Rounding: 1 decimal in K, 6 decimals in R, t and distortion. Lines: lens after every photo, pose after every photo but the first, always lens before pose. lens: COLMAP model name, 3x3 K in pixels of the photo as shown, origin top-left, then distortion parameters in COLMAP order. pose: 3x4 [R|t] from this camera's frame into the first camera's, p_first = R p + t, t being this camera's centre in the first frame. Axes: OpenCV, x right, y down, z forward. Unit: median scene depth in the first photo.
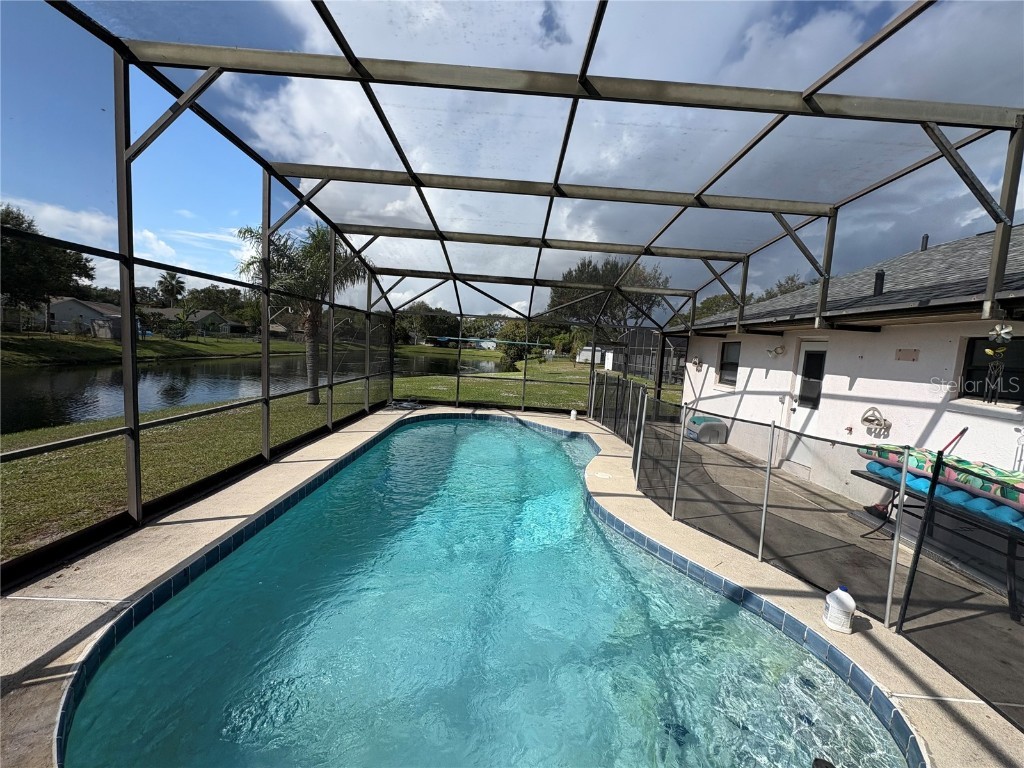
lens RADIAL K [[407.6, 0, 516.1], [0, 407.6, 384.5], [0, 0, 1]] dist [0.000818, 0.000234]
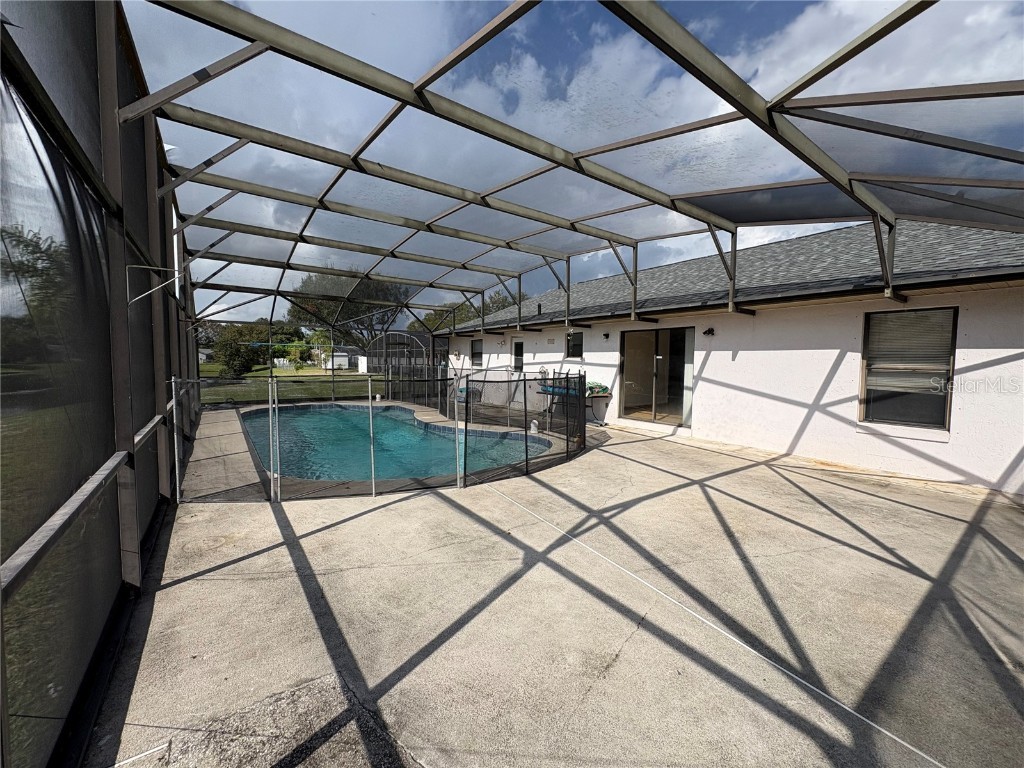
lens RADIAL K [[407.6, 0, 515.2], [0, 407.6, 383.5], [0, 0, 1]] dist [0.000818, 0.000234]
pose [[0.810941, -0.088290, 0.578429, -0.392947], [0.096988, 0.995158, 0.015924, 0.075525], [-0.577034, 0.043188, 0.815577, -0.528157]]
